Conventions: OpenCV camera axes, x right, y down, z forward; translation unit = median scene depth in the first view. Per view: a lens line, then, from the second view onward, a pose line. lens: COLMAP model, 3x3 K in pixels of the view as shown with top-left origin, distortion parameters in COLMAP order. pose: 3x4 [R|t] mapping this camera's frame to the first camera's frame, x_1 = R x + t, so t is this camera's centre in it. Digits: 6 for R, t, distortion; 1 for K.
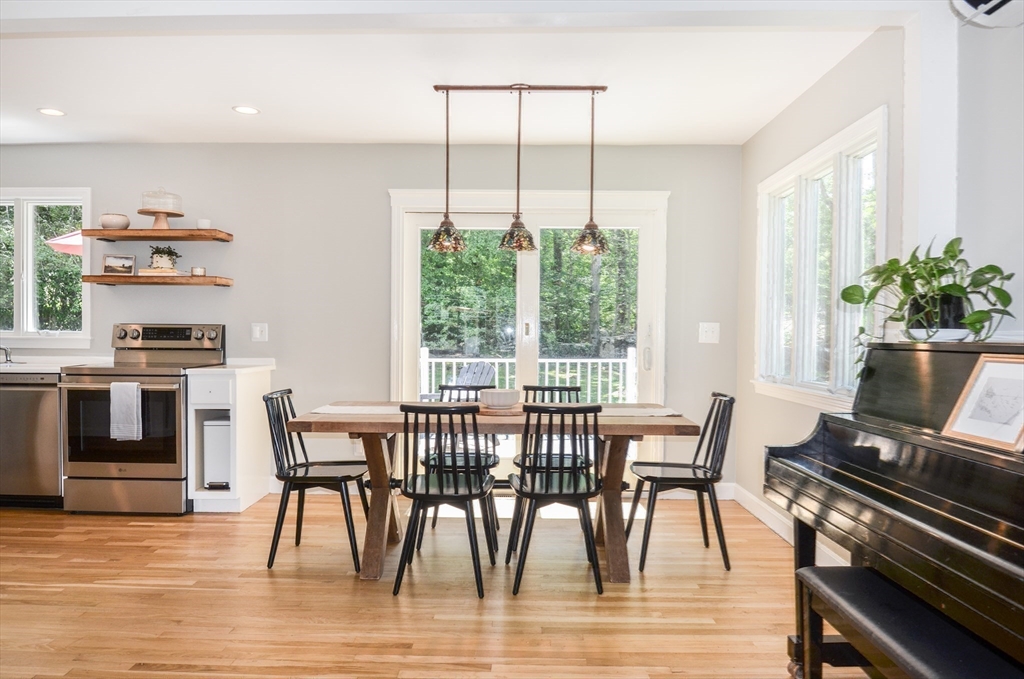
lens RADIAL K [[745.9, 0, 513.3], [0, 745.9, 342.9], [0, 0, 1]] dist [0.016679, -0.050684]
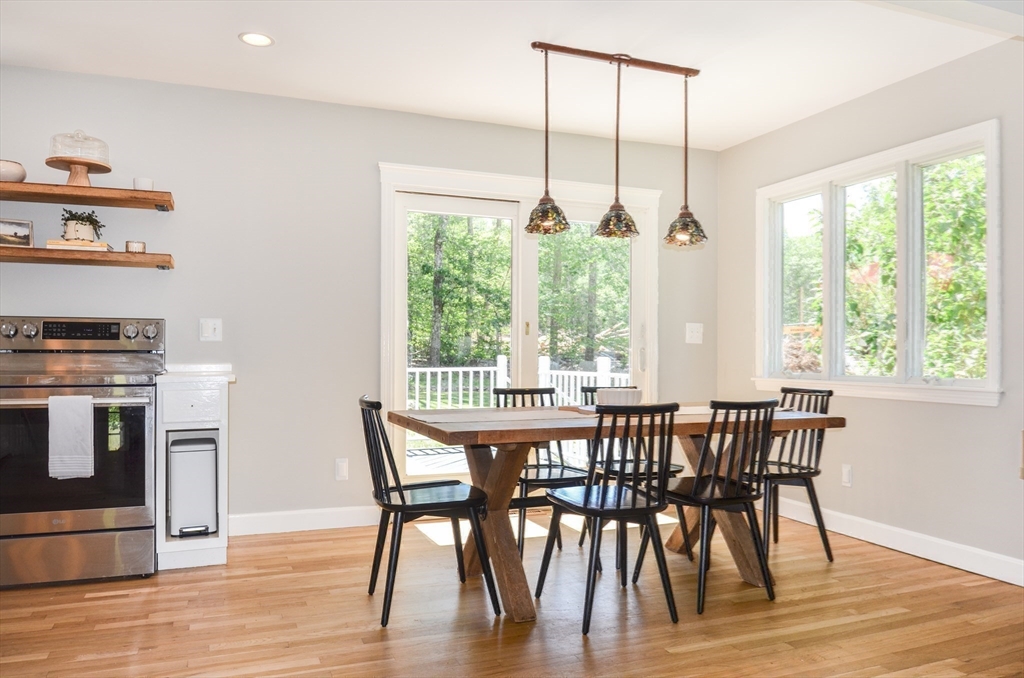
lens RADIAL K [[745.9, 0, 510.5], [0, 745.9, 343.0], [0, 0, 1]] dist [0.016679, -0.050684]
pose [[0.920455, 0.000103, 0.390848, -0.427844], [0.008815, 0.999740, -0.021024, 0.022275], [-0.390749, 0.022797, 0.920215, 0.195849]]
